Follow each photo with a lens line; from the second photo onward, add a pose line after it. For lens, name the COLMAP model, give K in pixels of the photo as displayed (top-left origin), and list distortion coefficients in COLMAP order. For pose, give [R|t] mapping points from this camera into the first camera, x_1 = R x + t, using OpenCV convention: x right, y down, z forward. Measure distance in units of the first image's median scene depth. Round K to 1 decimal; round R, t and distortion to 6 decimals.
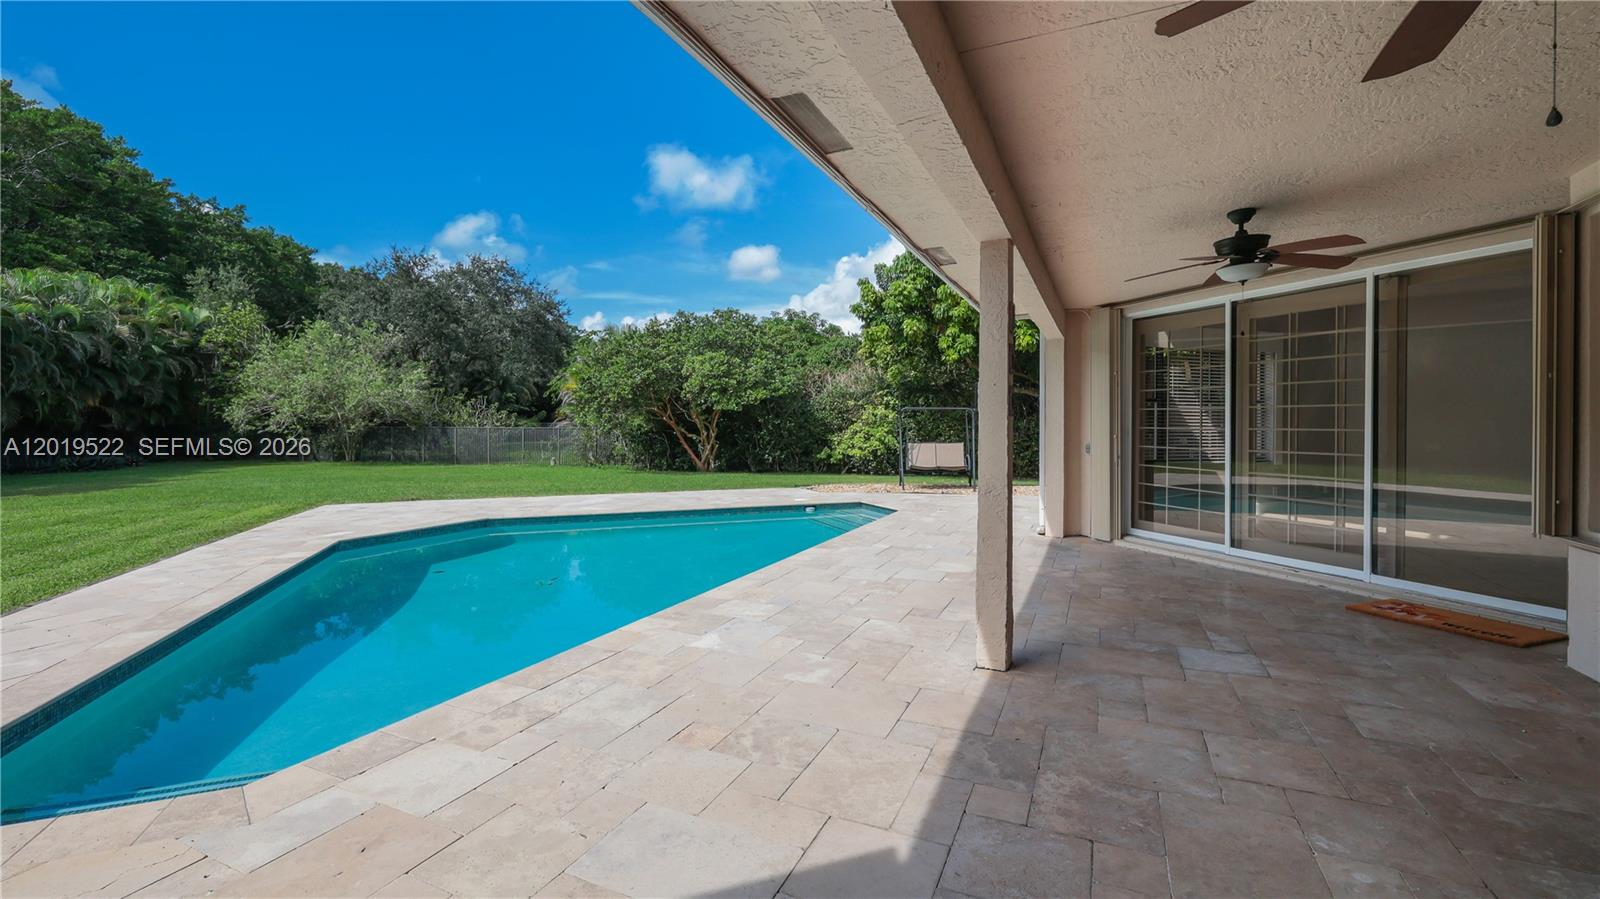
lens RADIAL K [[672.2, 0, 795.1], [0, 672.2, 436.4], [0, 0, 1]] dist [-0.002762, -0.000106]
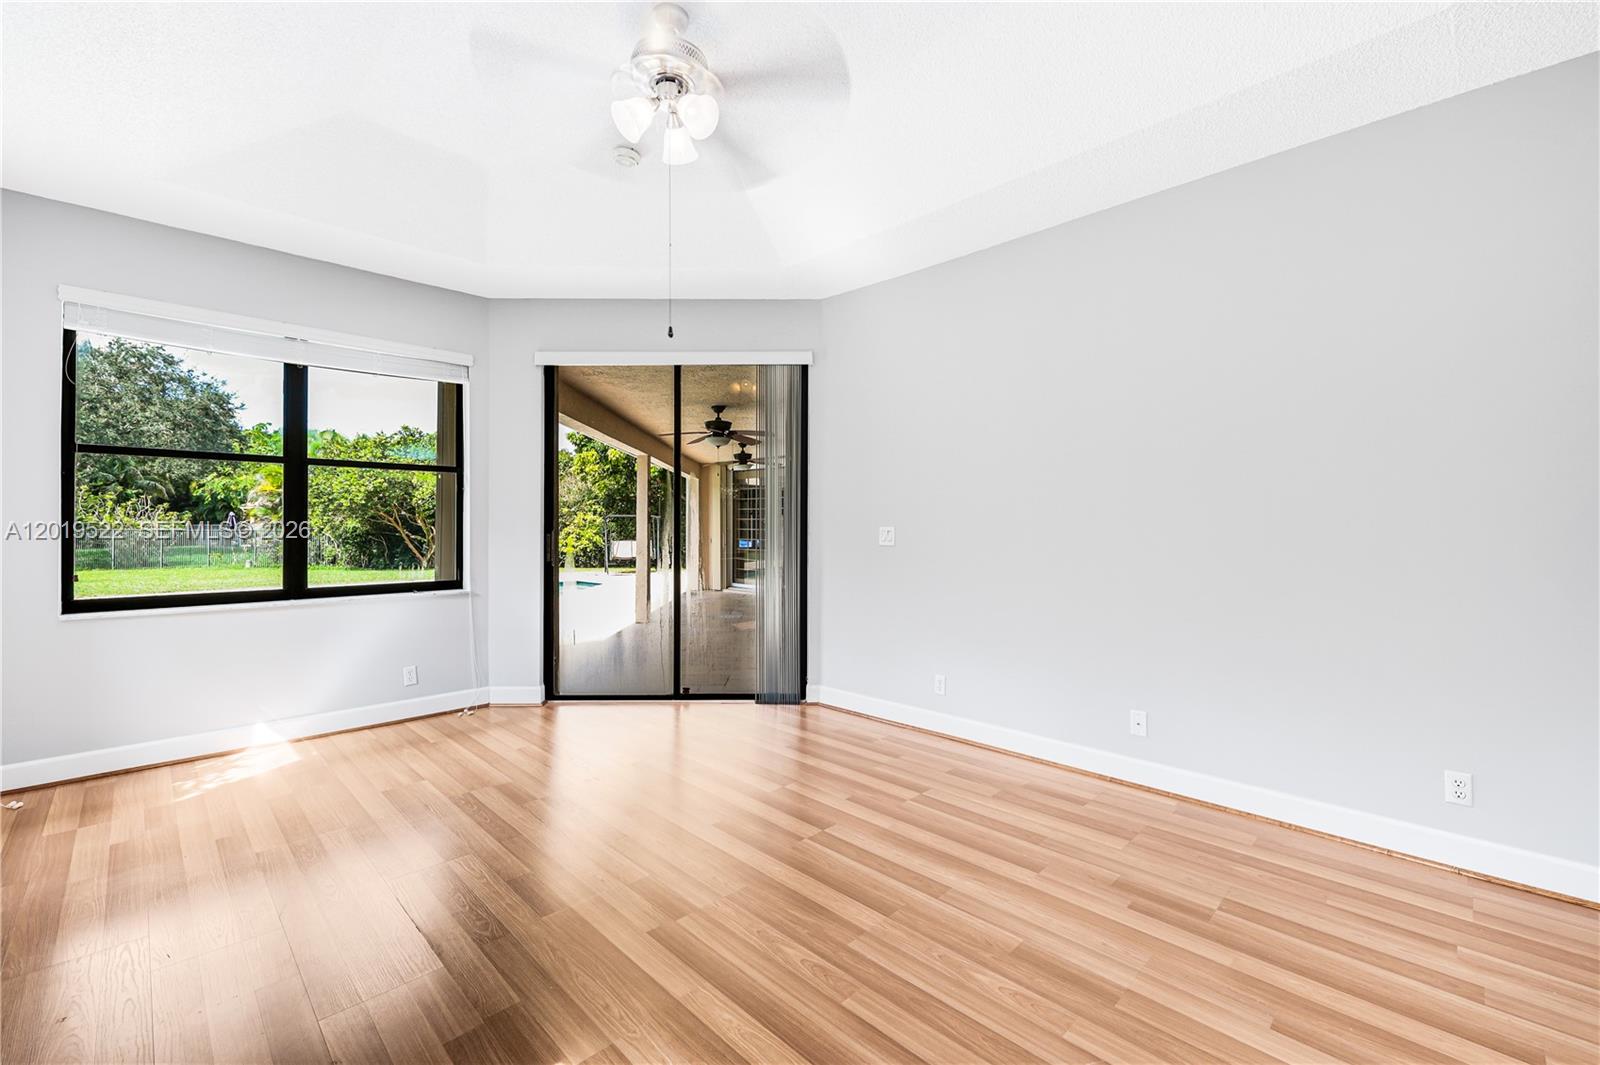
lens RADIAL K [[672.4, 0, 777.4], [0, 672.4, 521.1], [0, 0, 1]] dist [0.005536, -0.000090]
pose [[0.918654, 0.005483, 0.395024, -0.045040], [0.005298, 0.999643, -0.026196, 0.005444], [-0.395027, 0.026158, 0.918297, -0.281185]]
